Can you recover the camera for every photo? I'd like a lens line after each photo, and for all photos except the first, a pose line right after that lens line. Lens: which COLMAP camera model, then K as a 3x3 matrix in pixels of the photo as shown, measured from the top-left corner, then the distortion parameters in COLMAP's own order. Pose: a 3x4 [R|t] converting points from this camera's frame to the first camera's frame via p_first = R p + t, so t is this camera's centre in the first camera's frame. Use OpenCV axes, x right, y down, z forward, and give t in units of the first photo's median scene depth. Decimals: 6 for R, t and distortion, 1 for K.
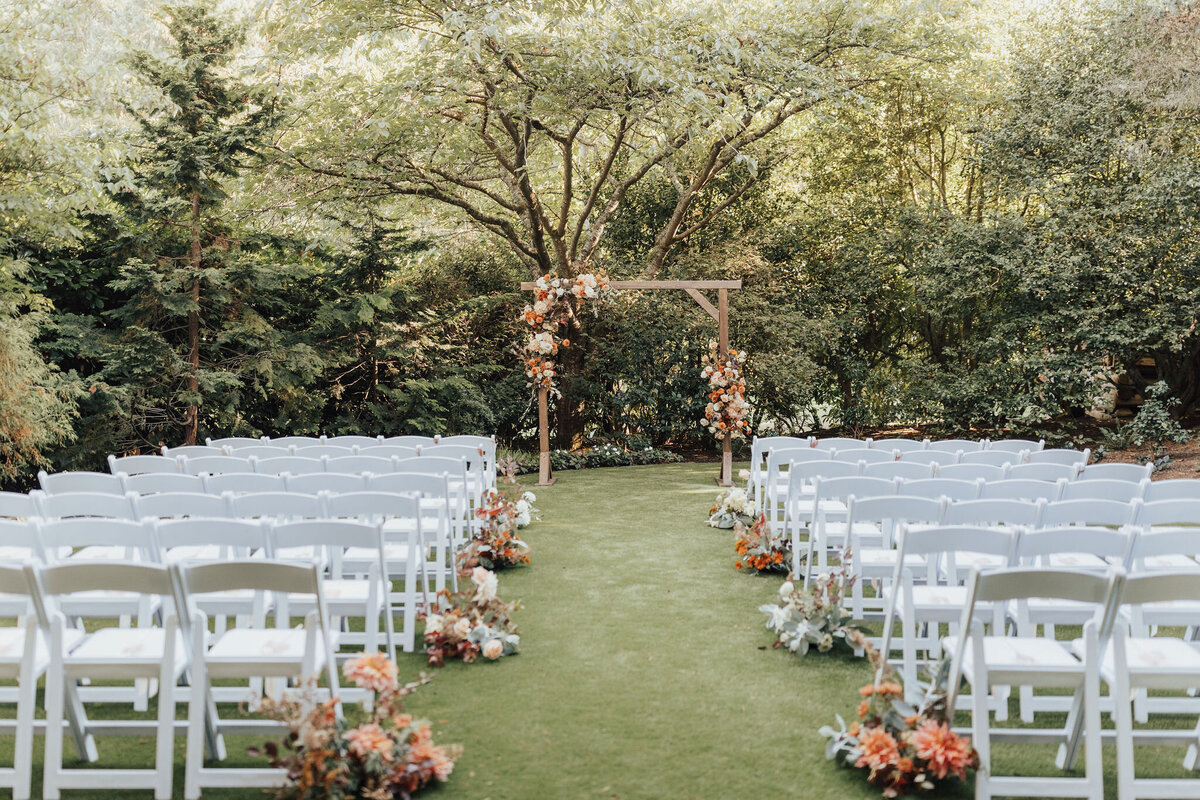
lens RADIAL K [[1132.7, 0, 600.0], [0, 1132.7, 400.0], [0, 0, 1]] dist [-0.008439, -0.004543]
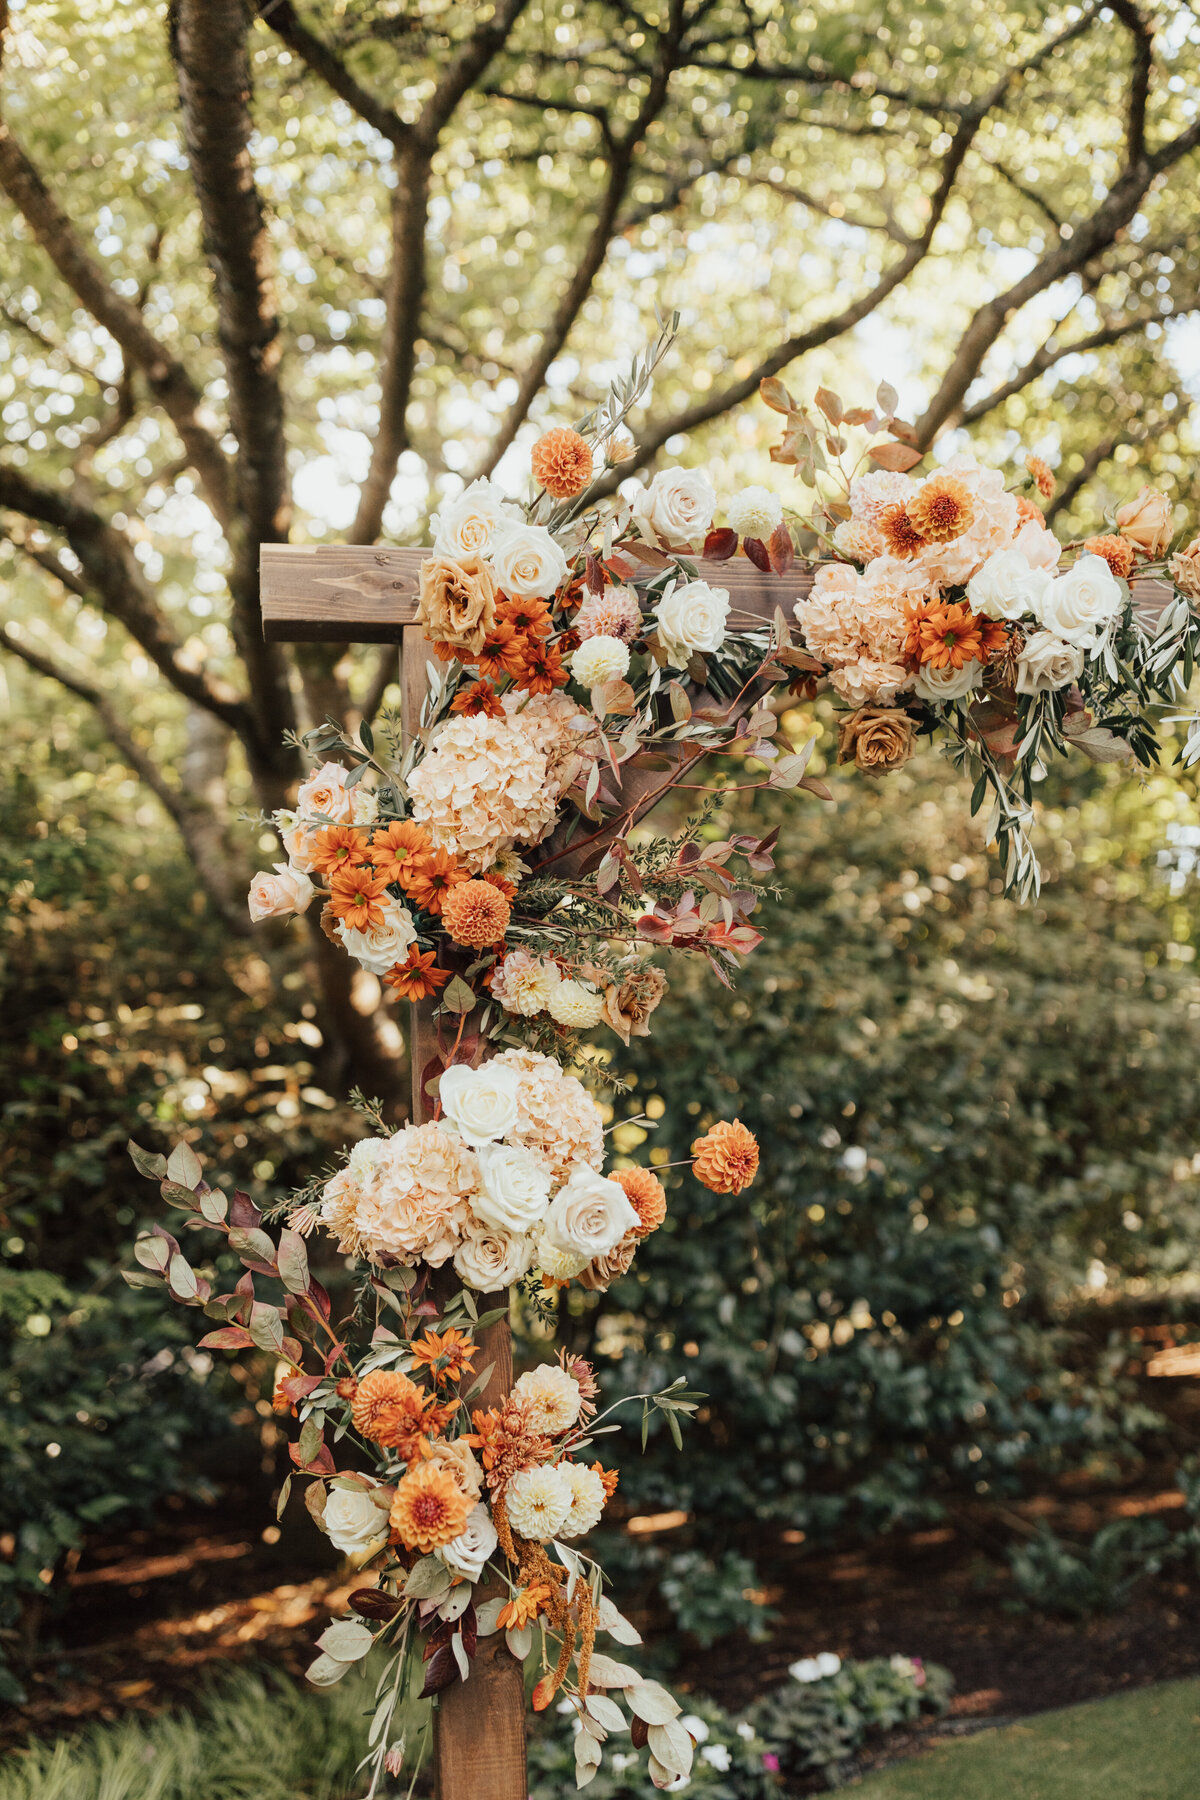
lens RADIAL K [[1699.1, 0, 600.0], [0, 1699.1, 900.0], [0, 0, 1]] dist [-0.008439, -0.004543]
pose [[0.976641, 0.016312, 0.214256, -0.265317], [0.019644, 0.986161, -0.164621, -0.178646], [-0.213976, 0.164985, 0.962805, 3.160592]]
